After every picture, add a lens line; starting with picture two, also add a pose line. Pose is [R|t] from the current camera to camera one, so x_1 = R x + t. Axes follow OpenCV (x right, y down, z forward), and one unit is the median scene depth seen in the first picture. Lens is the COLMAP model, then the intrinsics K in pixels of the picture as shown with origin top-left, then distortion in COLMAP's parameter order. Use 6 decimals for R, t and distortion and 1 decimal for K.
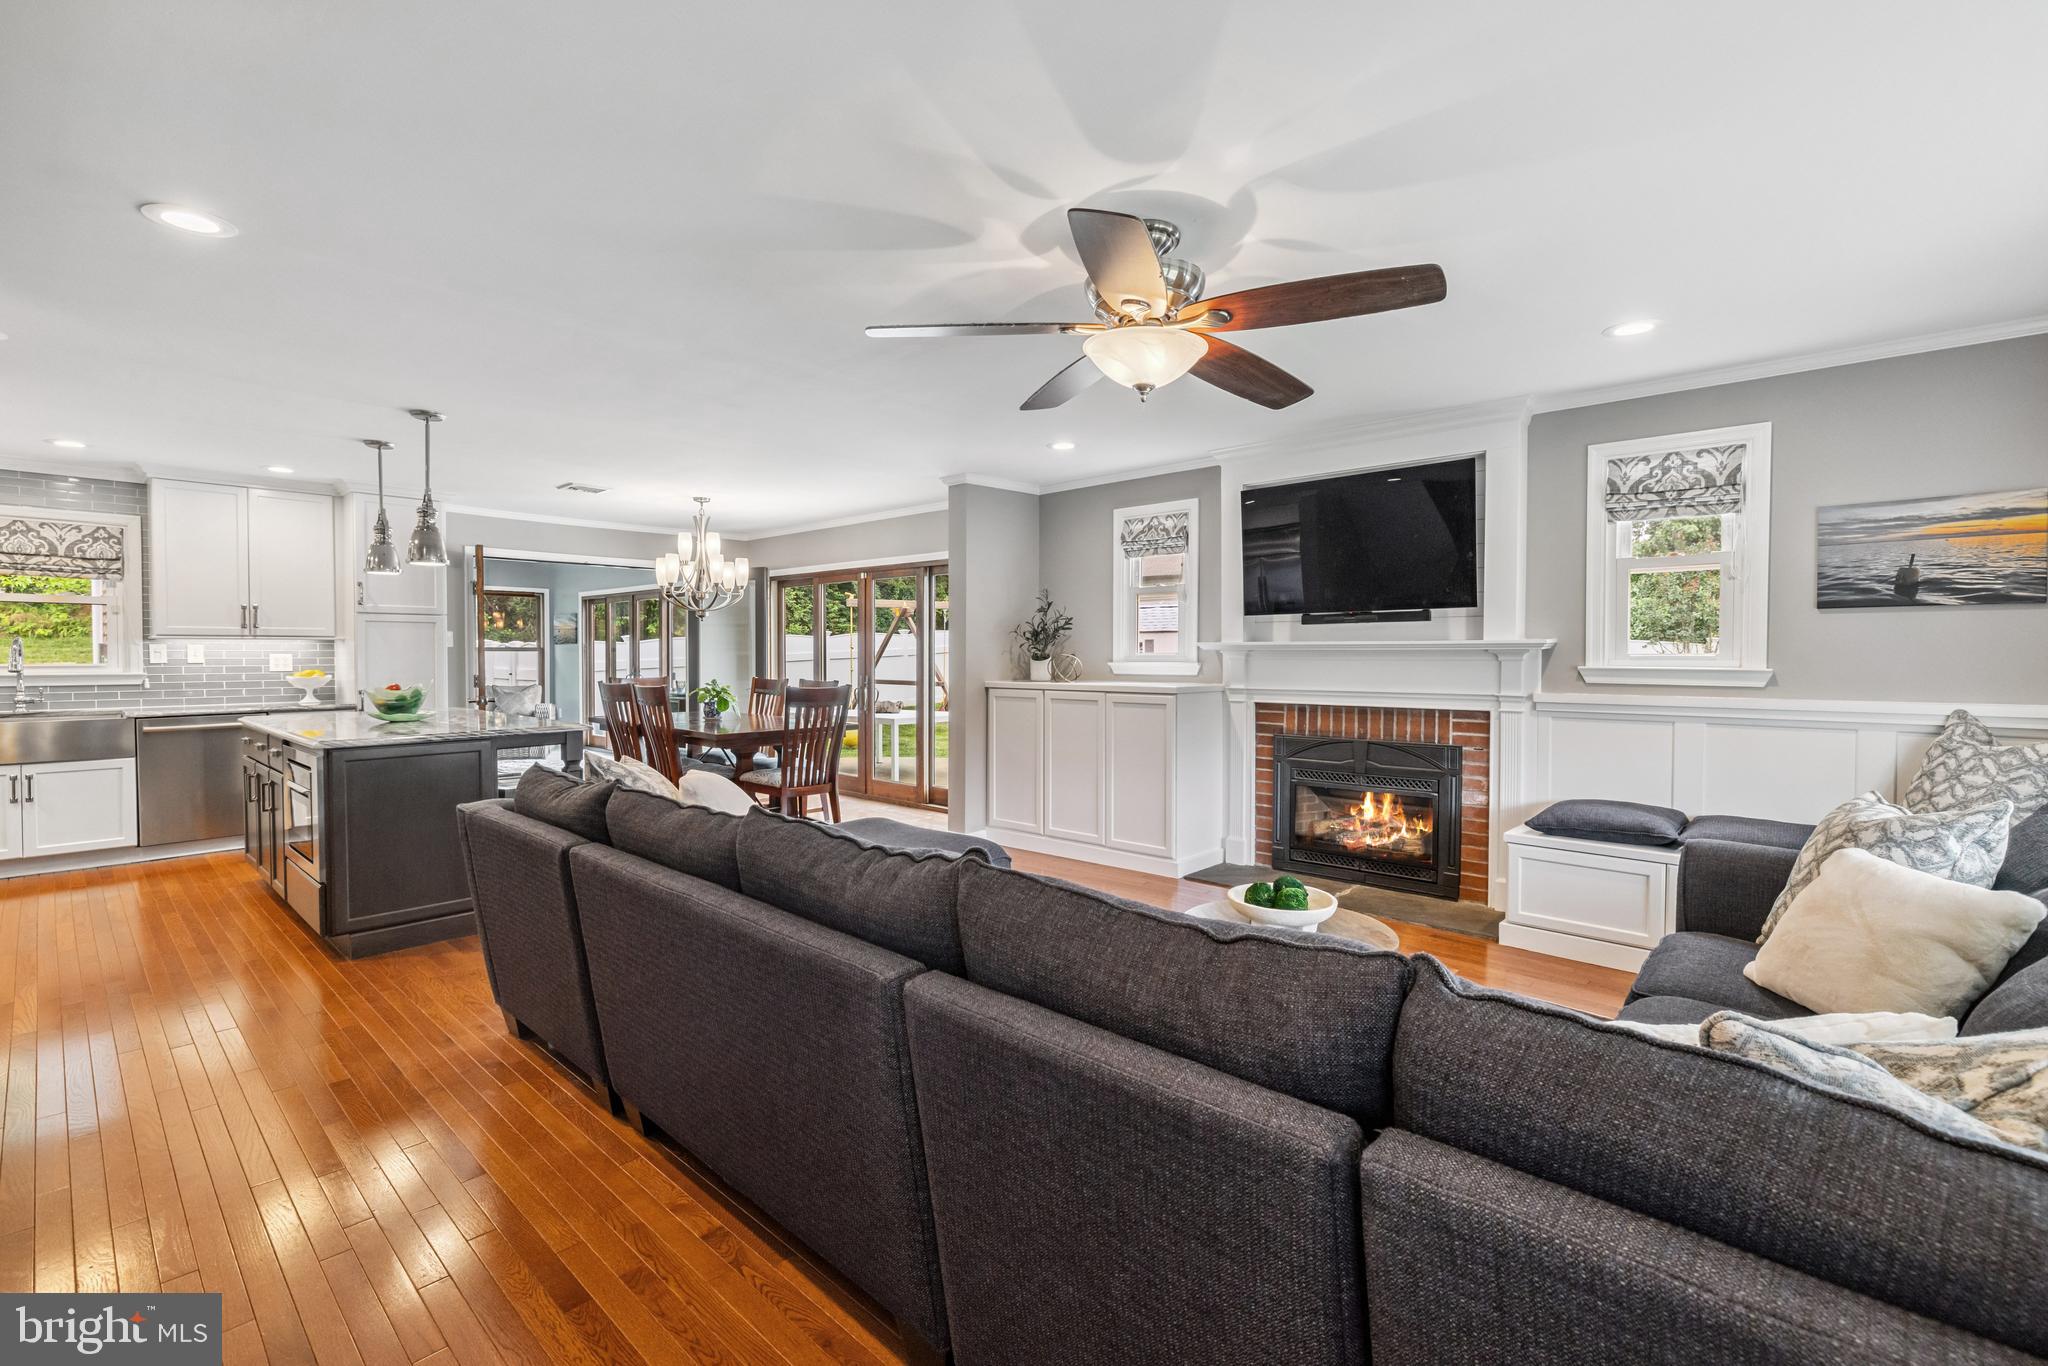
lens RADIAL K [[895.1, 0, 1024.8], [0, 895.1, 671.8], [0, 0, 1]] dist [0.000063, 0.000014]
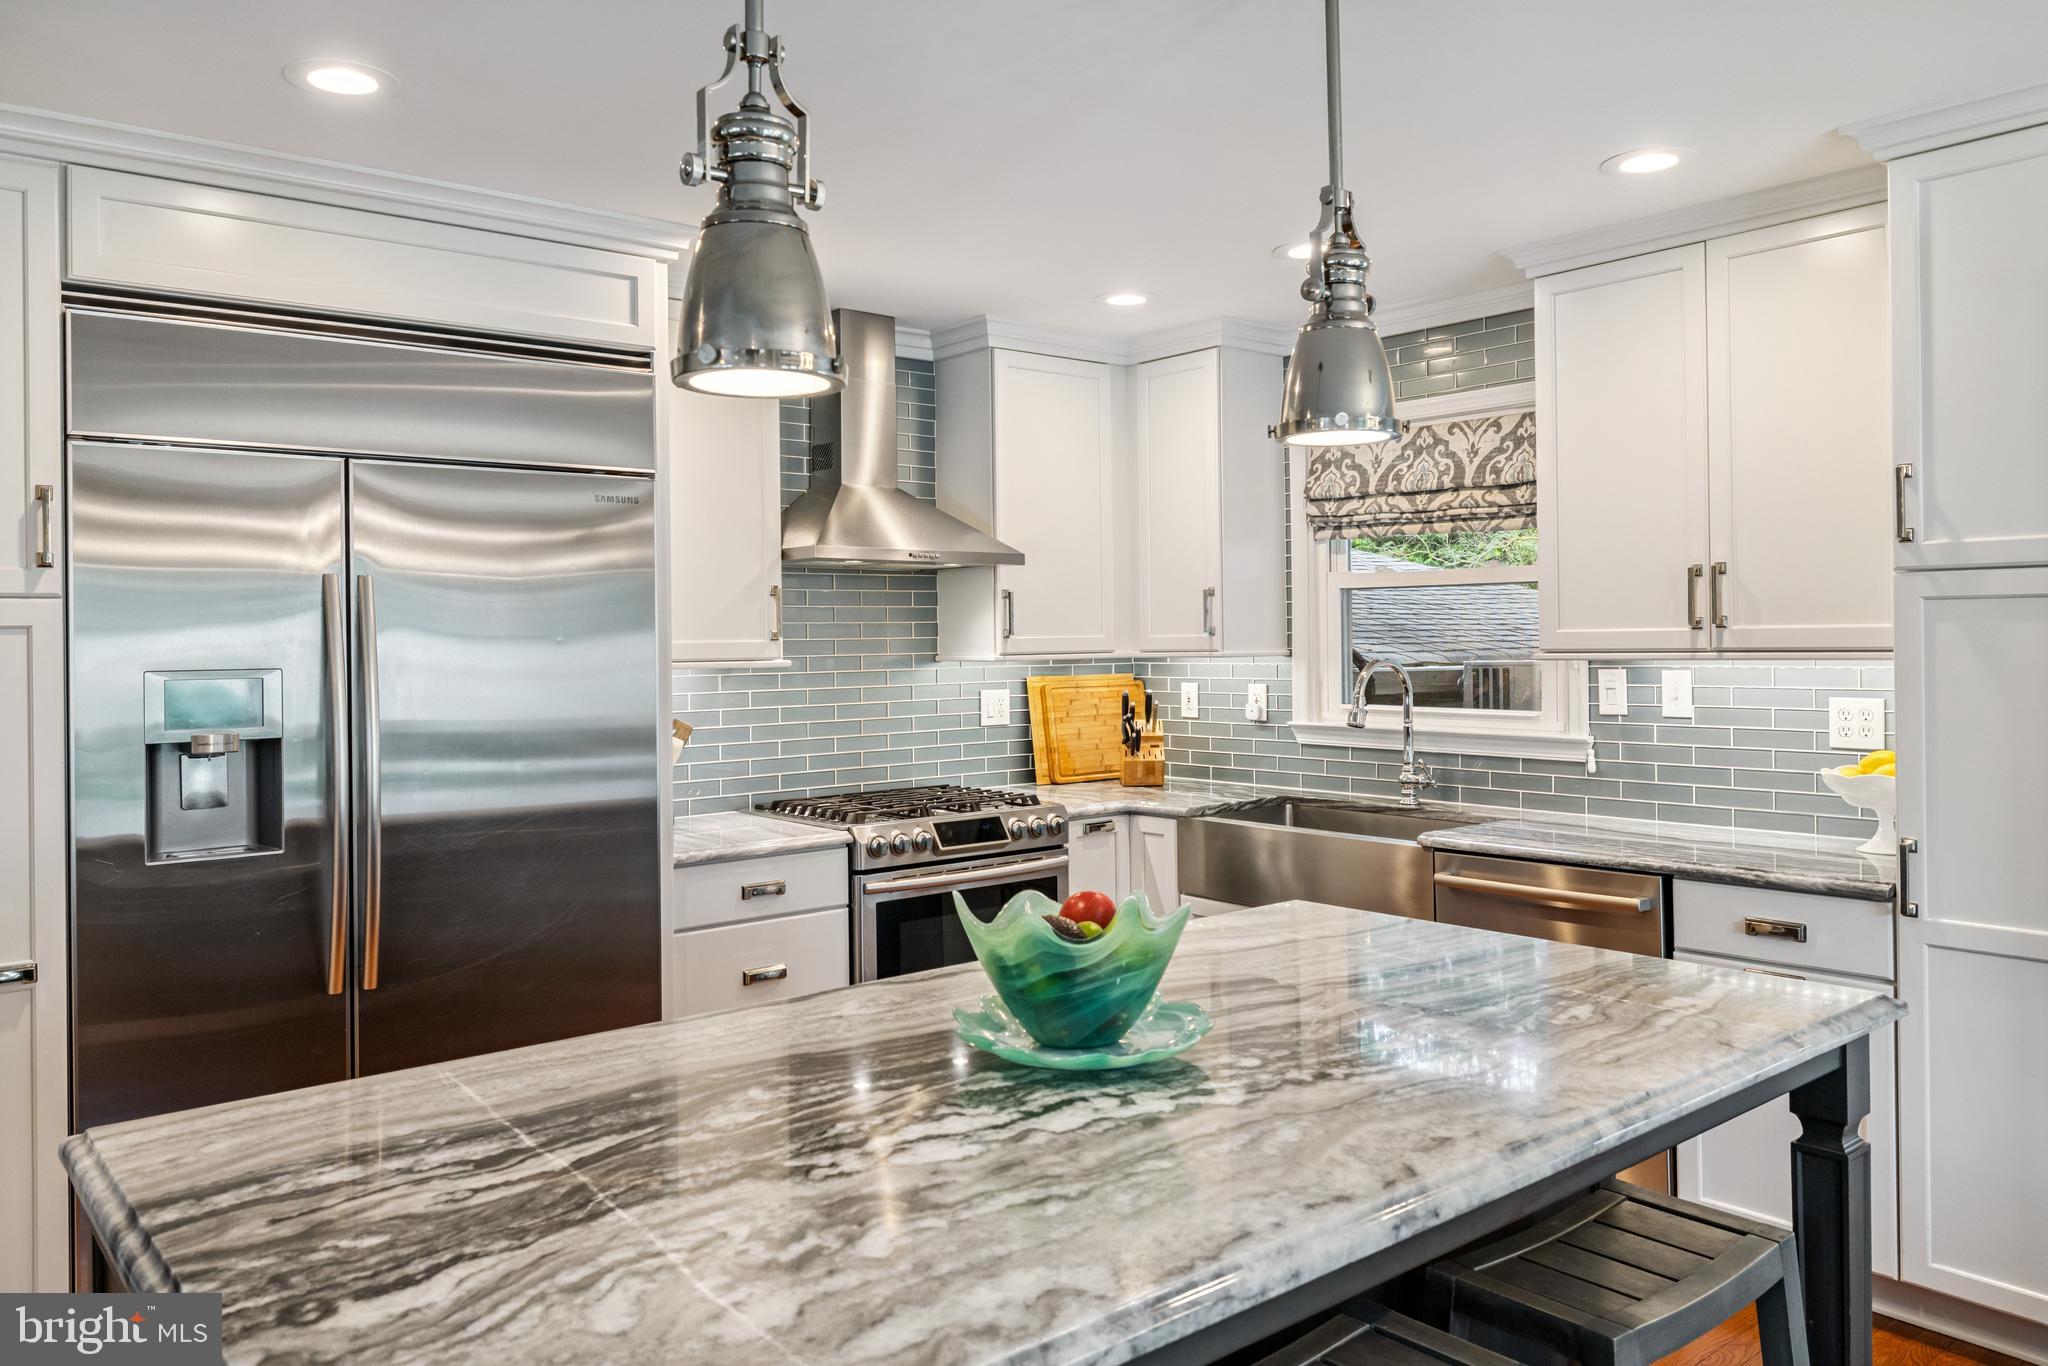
lens RADIAL K [[1465.3, 0, 1013.4], [0, 1465.3, 640.2], [0, 0, 1]] dist [-0.000565, -0.005761]
pose [[-0.141735, 0.001323, -0.989904, -0.074735], [-0.006735, 0.999975, 0.002301, -0.013471], [0.989882, 0.006994, -0.141722, 0.248834]]
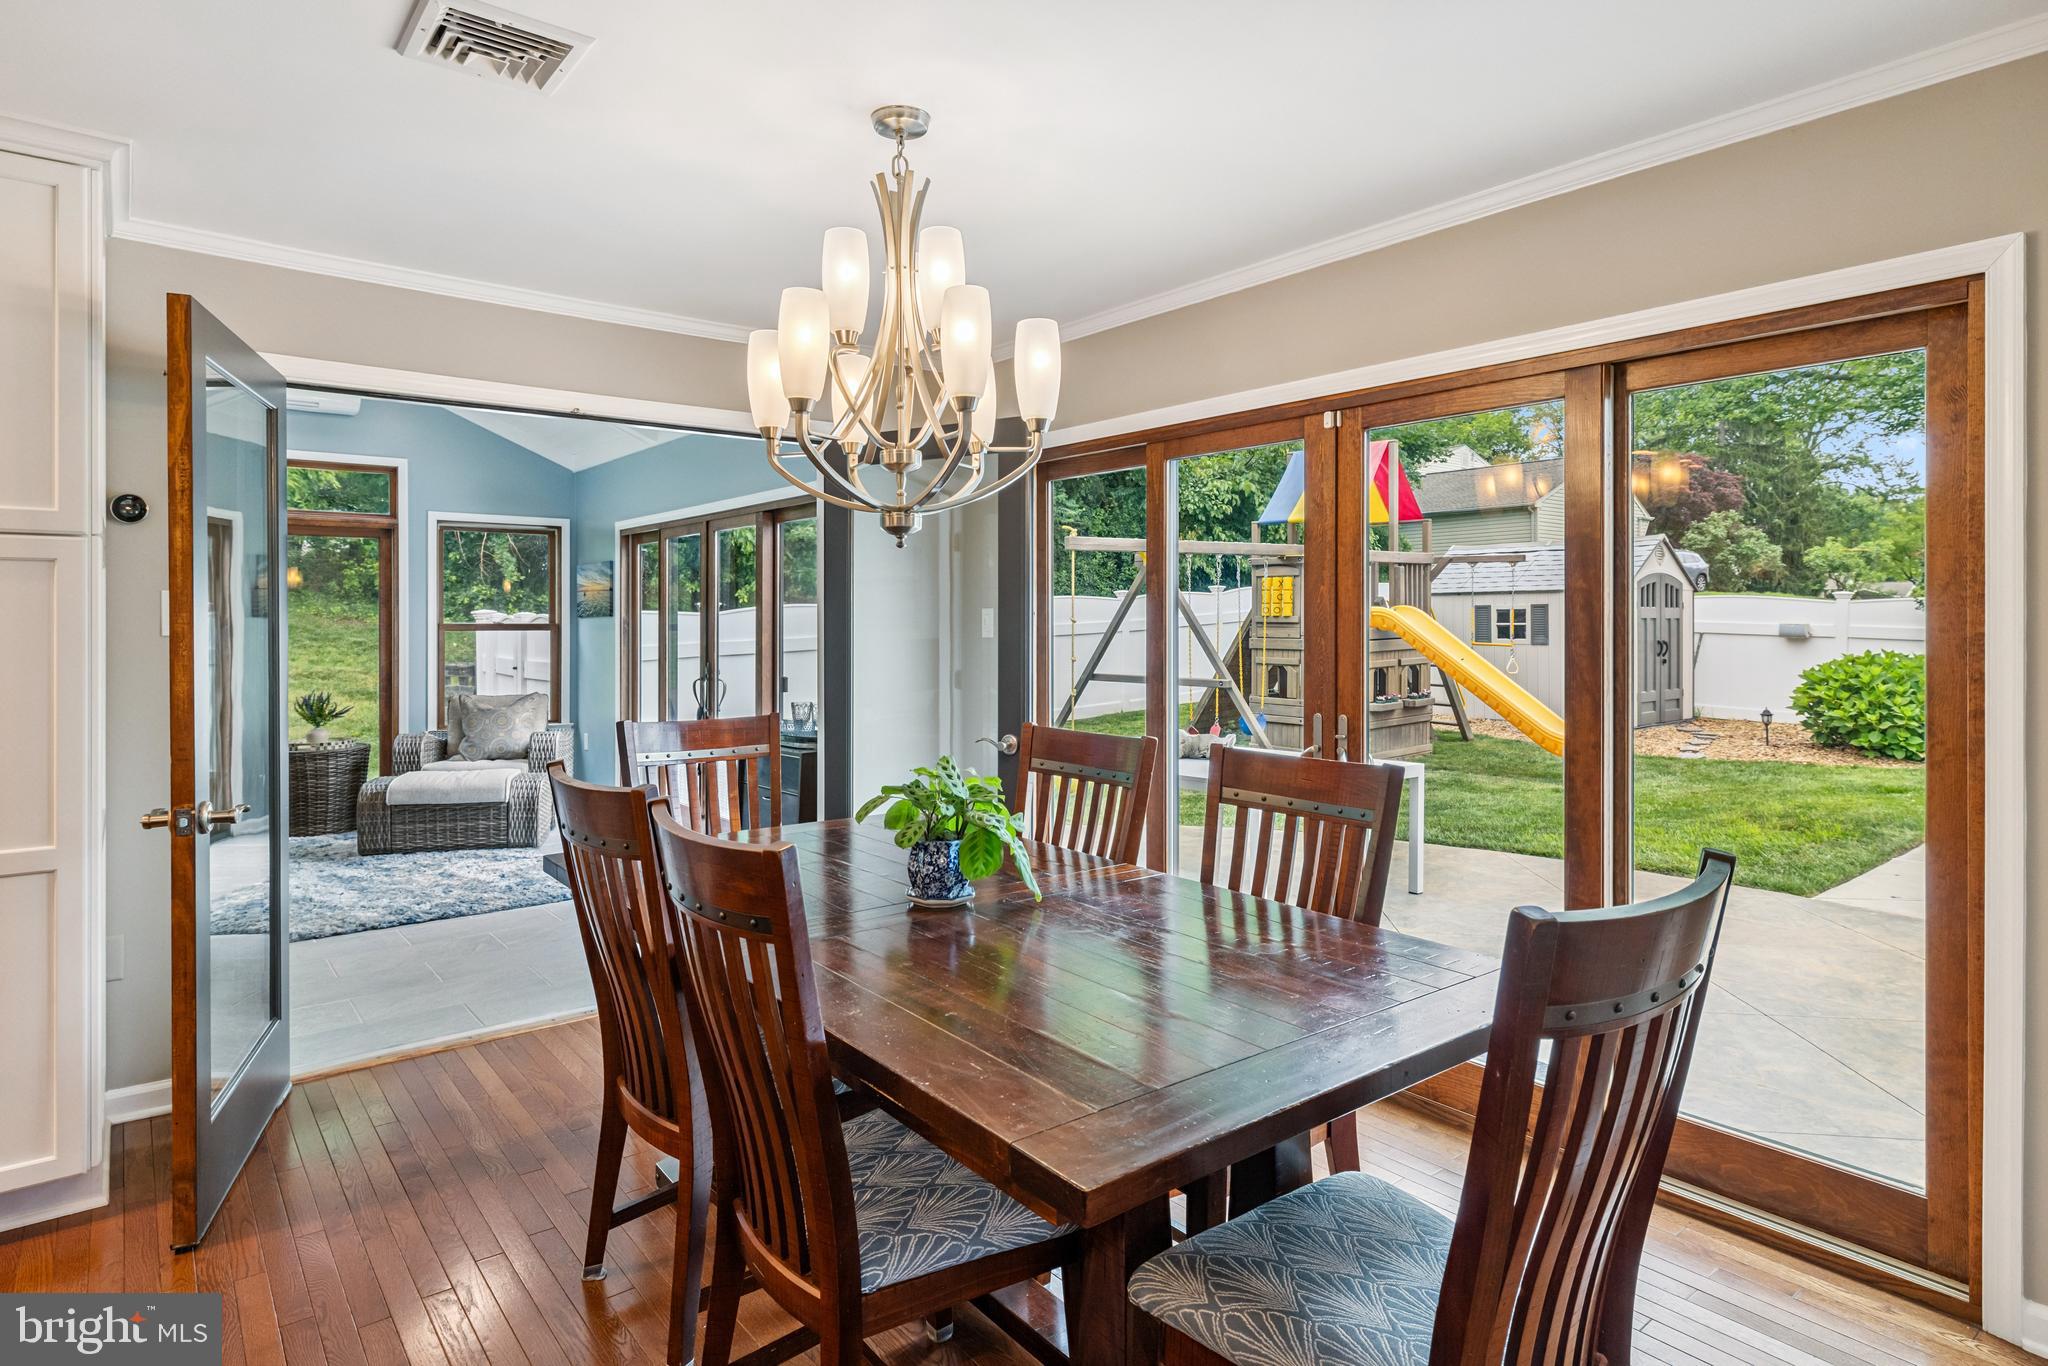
lens RADIAL K [[1143.7, 0, 978.4], [0, 1143.7, 625.3], [0, 0, 1]] dist [0.000341, -0.000090]
pose [[0.981658, 0.002466, -0.190637, -0.092513], [-0.006530, 0.999765, -0.020694, -0.008265], [0.190541, 0.021560, 0.981443, 0.224623]]
